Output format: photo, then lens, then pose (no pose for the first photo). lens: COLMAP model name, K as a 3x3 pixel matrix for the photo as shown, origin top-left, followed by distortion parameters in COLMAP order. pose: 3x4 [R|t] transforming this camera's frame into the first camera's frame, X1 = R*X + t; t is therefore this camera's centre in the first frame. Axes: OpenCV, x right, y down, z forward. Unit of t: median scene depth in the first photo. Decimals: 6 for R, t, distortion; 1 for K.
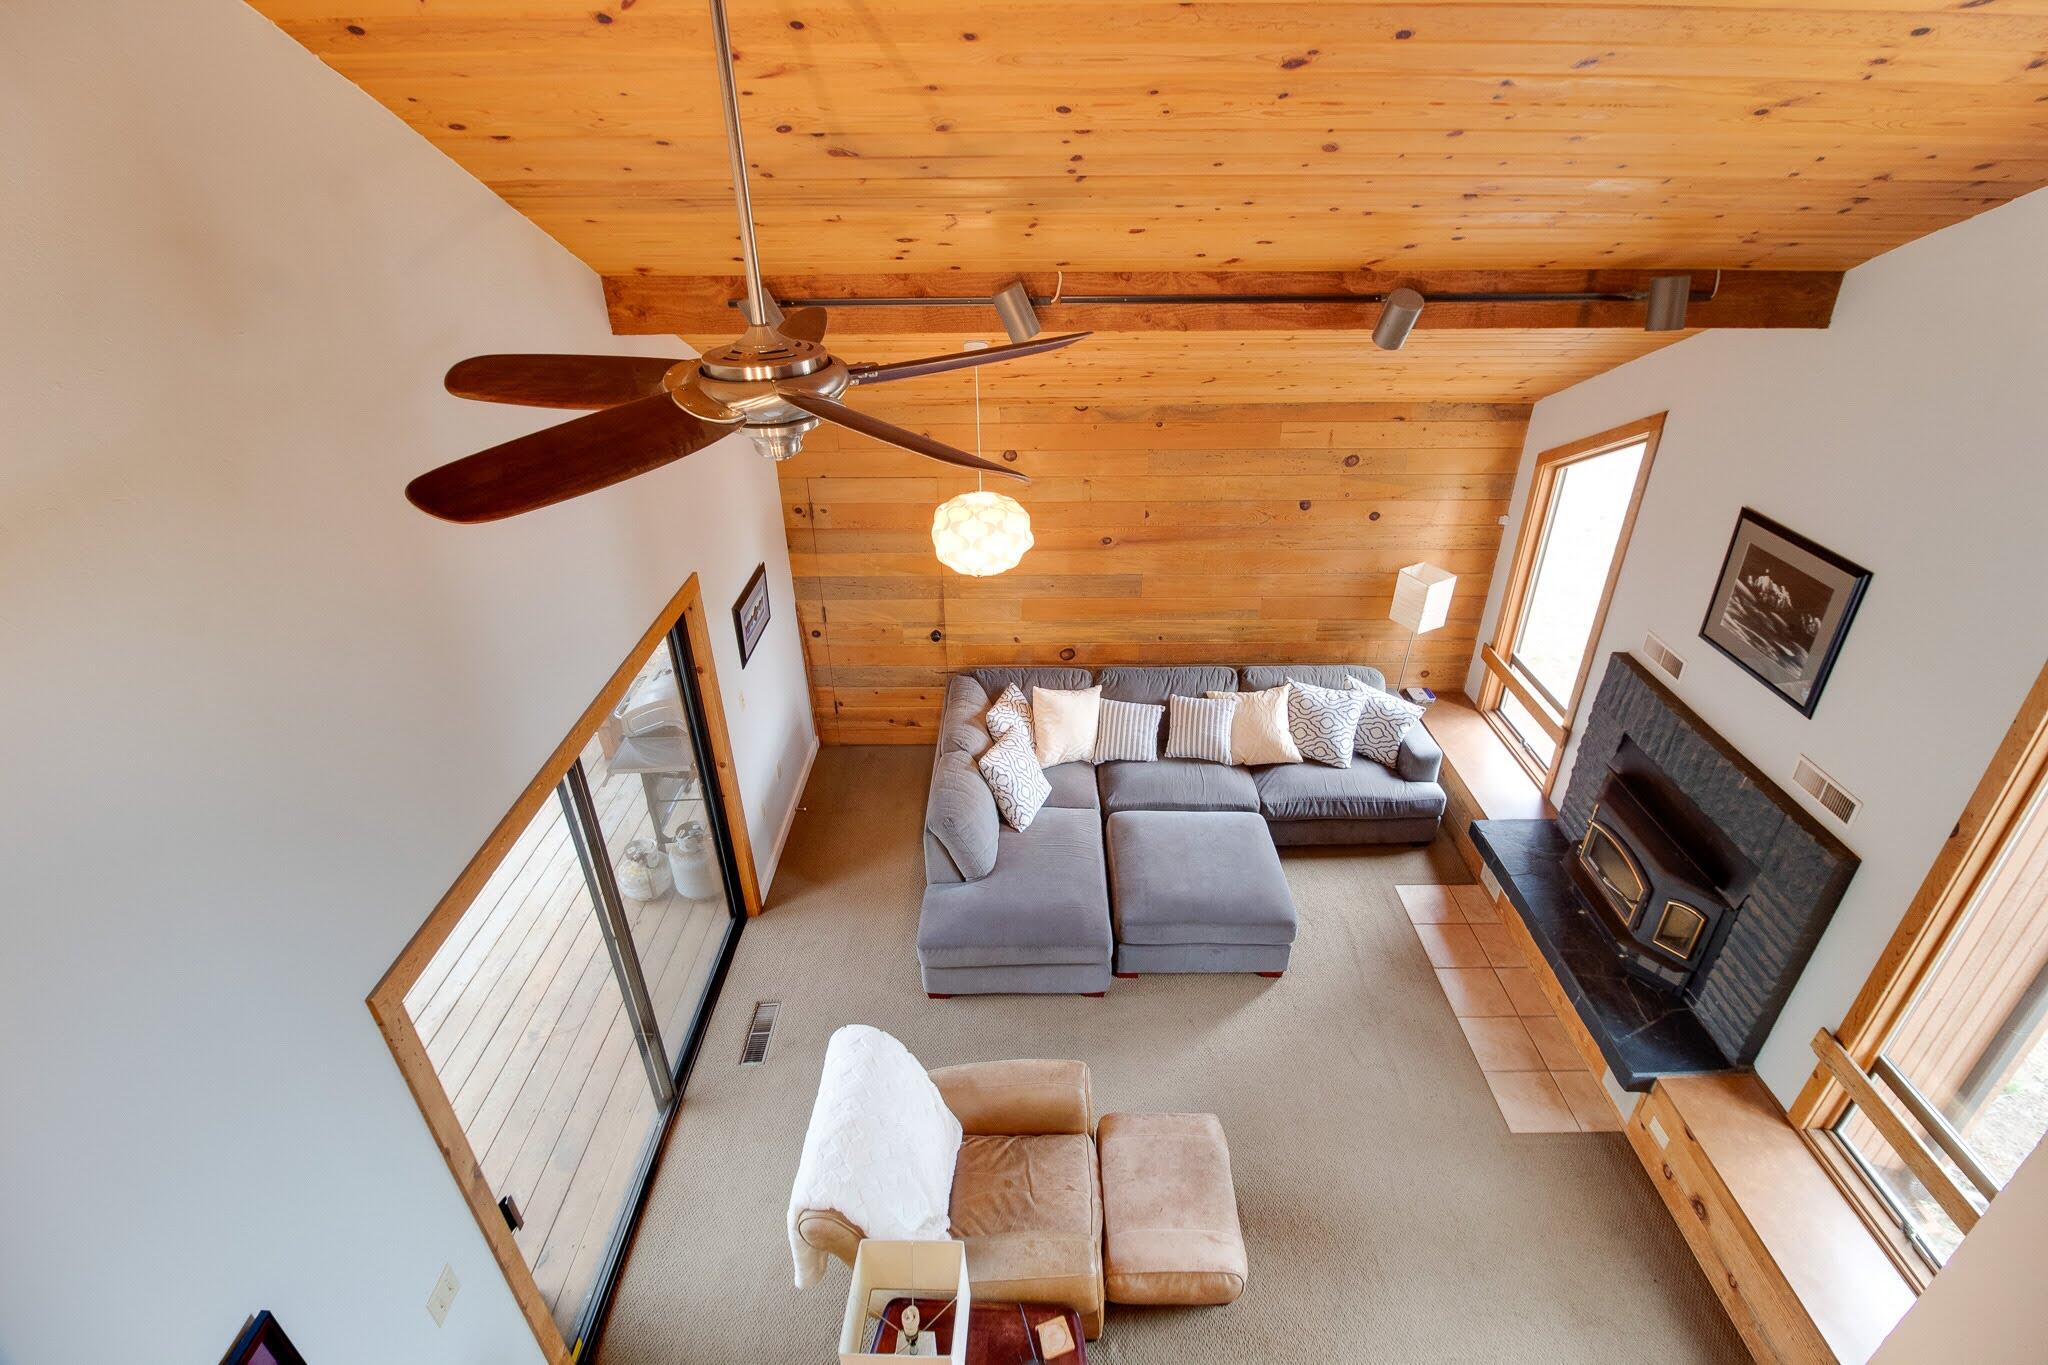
lens RADIAL K [[986.2, 0, 1041.5], [0, 986.2, 673.4], [0, 0, 1]] dist [-0.008955, -0.006476]
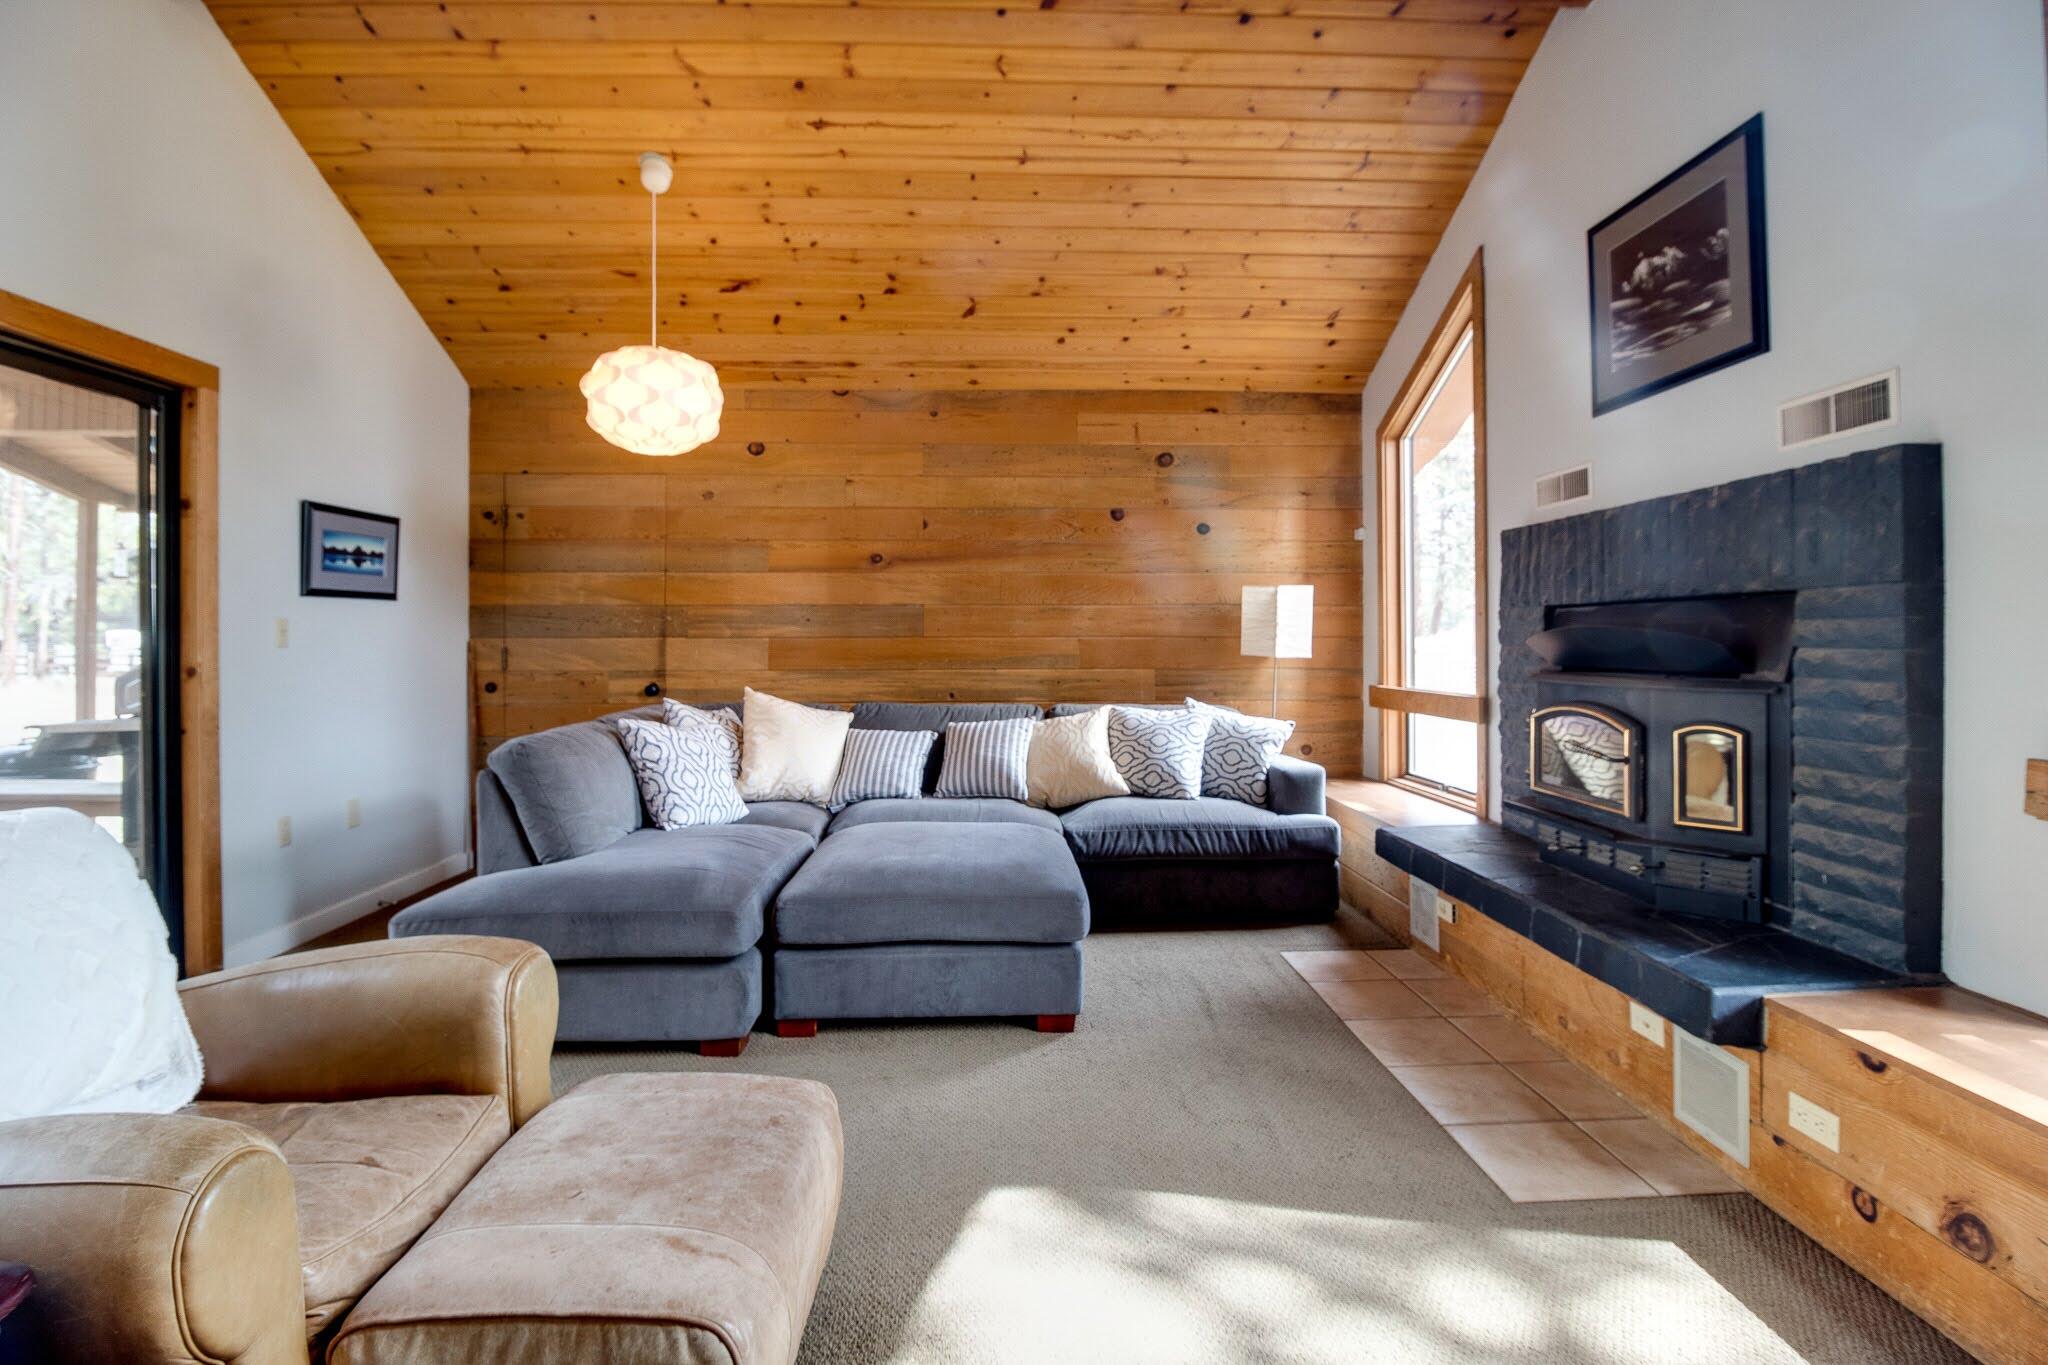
lens RADIAL K [[986.2, 0, 1038.8], [0, 986.2, 644.8], [0, 0, 1]] dist [-0.008955, -0.006476]
pose [[0.999260, -0.000540, 0.038449, 0.177317], [0.019612, 0.867228, -0.497525, 0.346988], [-0.033076, 0.497911, 0.866597, 0.355975]]
